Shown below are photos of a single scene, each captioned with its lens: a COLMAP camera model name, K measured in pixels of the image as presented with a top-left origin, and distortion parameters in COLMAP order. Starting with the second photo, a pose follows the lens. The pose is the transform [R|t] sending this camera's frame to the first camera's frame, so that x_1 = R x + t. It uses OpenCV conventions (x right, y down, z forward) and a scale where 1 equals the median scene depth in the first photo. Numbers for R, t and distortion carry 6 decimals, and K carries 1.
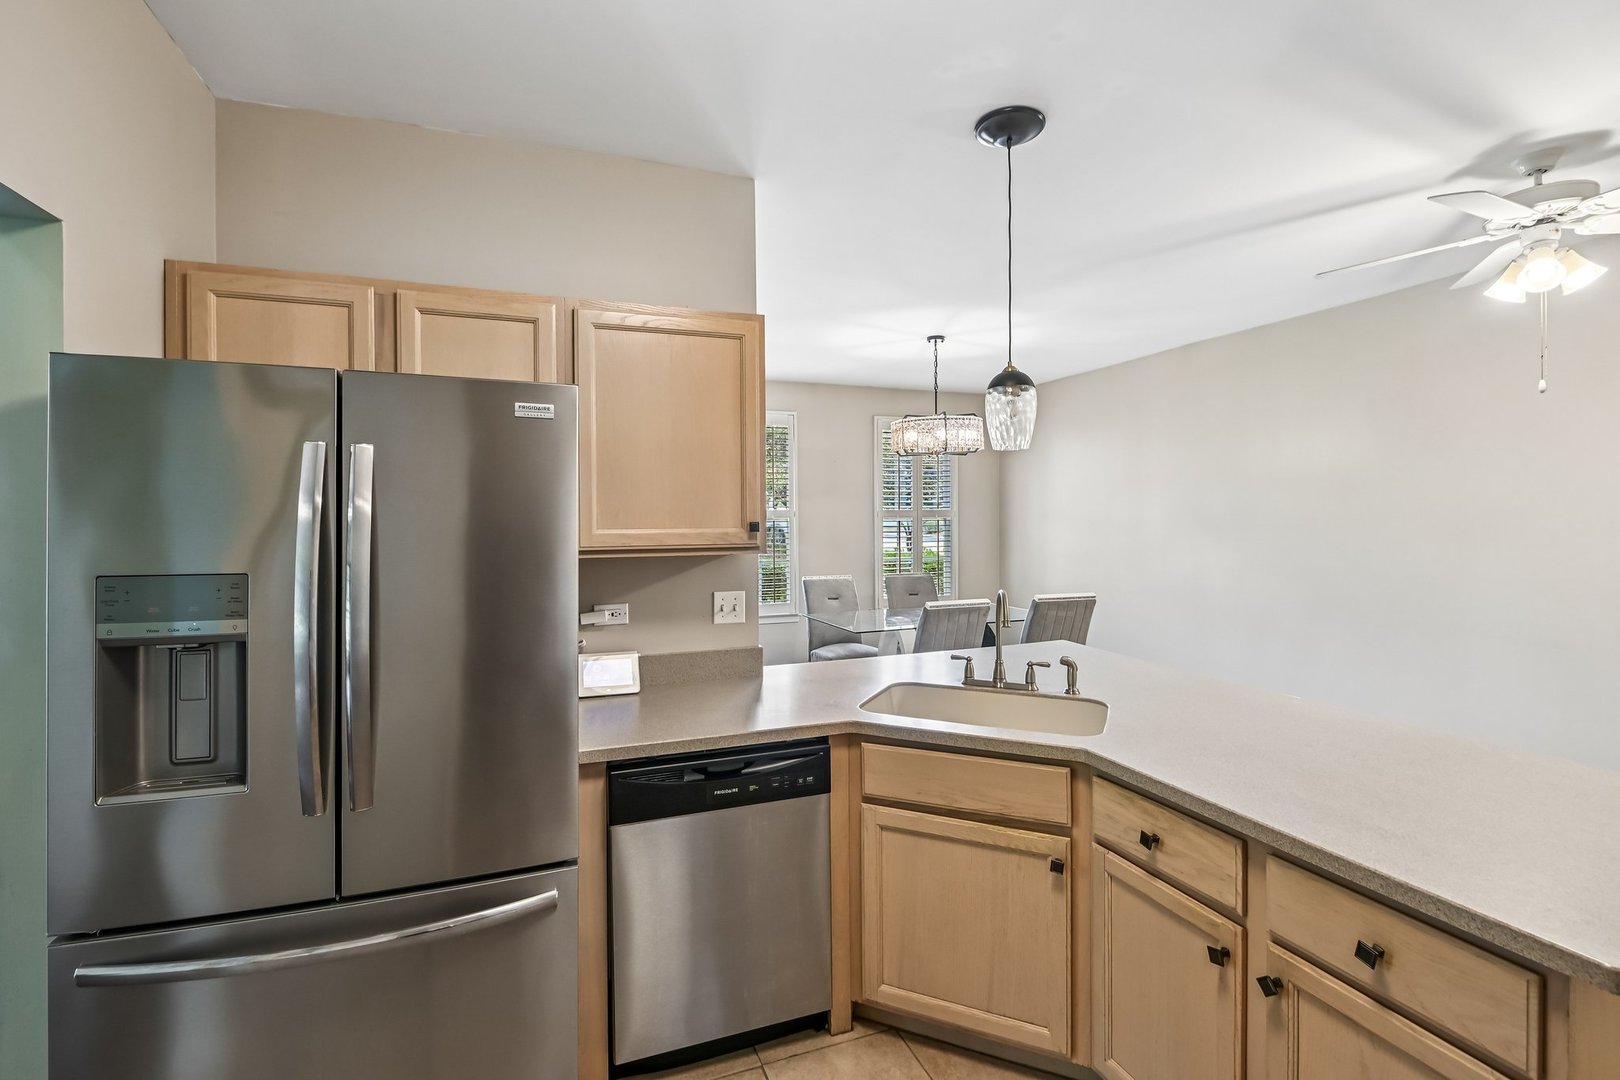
lens RADIAL K [[751.7, 0, 796.2], [0, 751.7, 529.0], [0, 0, 1]] dist [0.002645, 0.000101]
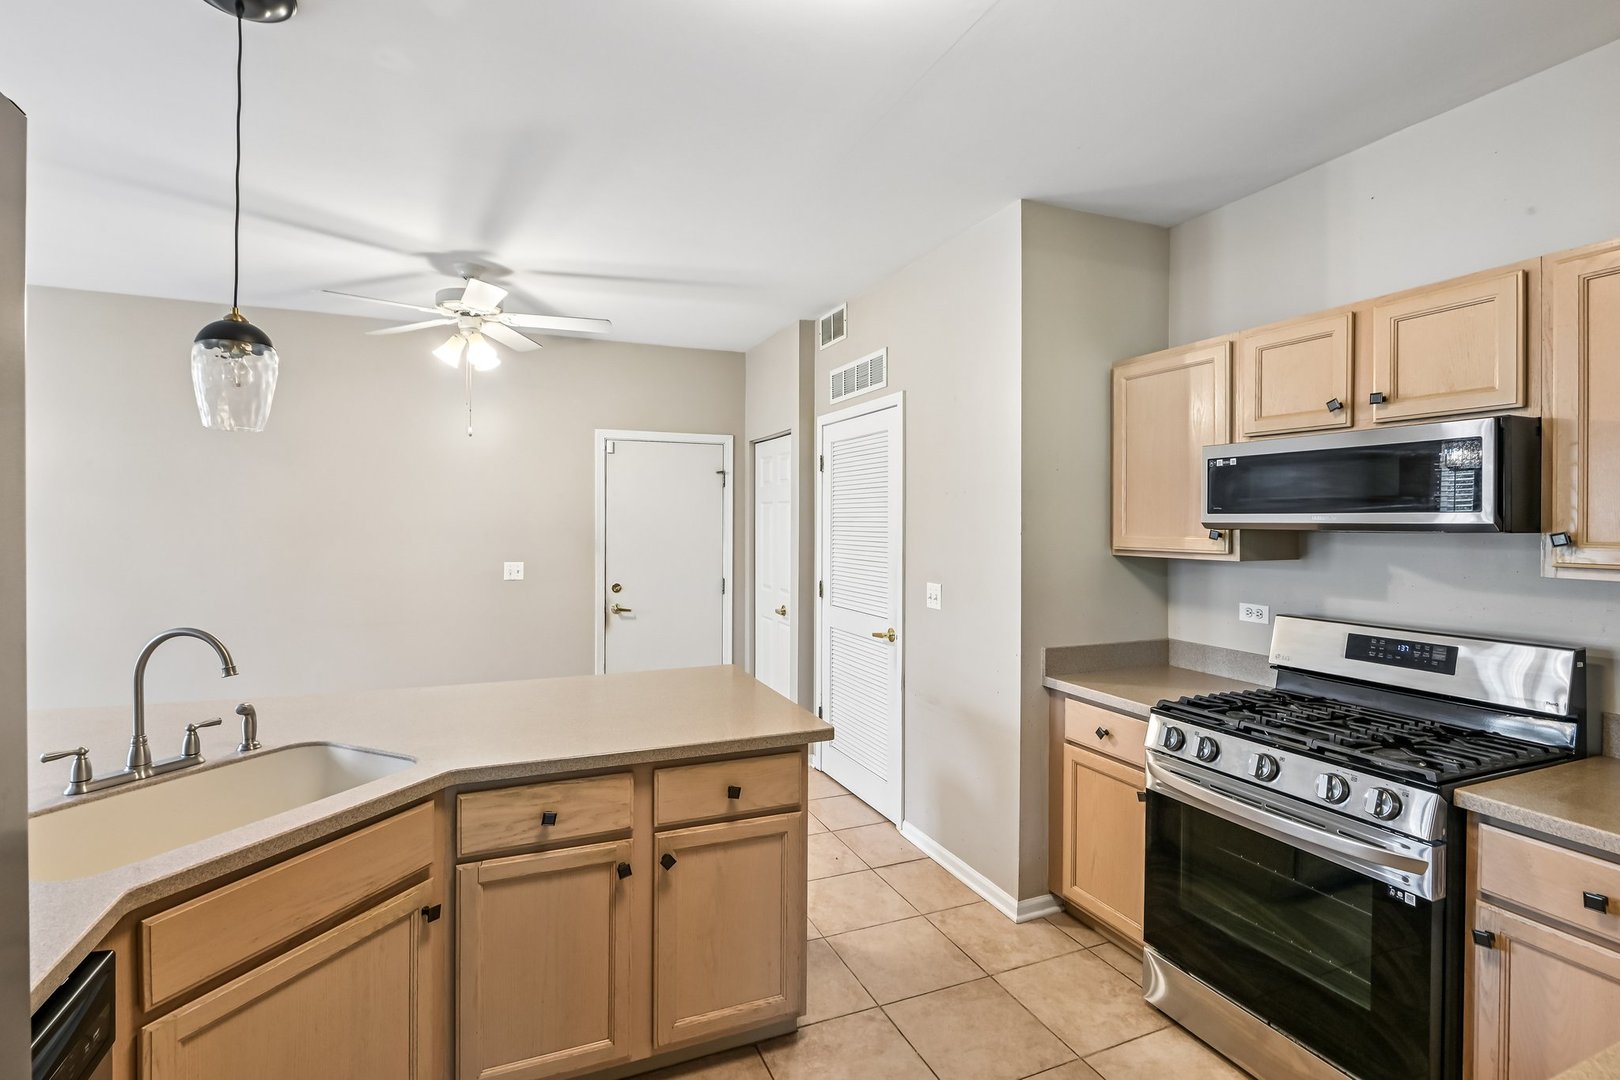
lens RADIAL K [[751.7, 0, 795.0], [0, 751.7, 529.5], [0, 0, 1]] dist [0.002645, 0.000101]
pose [[-0.051546, -0.002697, 0.998667, -0.466582], [0.008509, 0.999959, 0.003140, -0.006653], [-0.998634, 0.008659, -0.051521, 0.499055]]
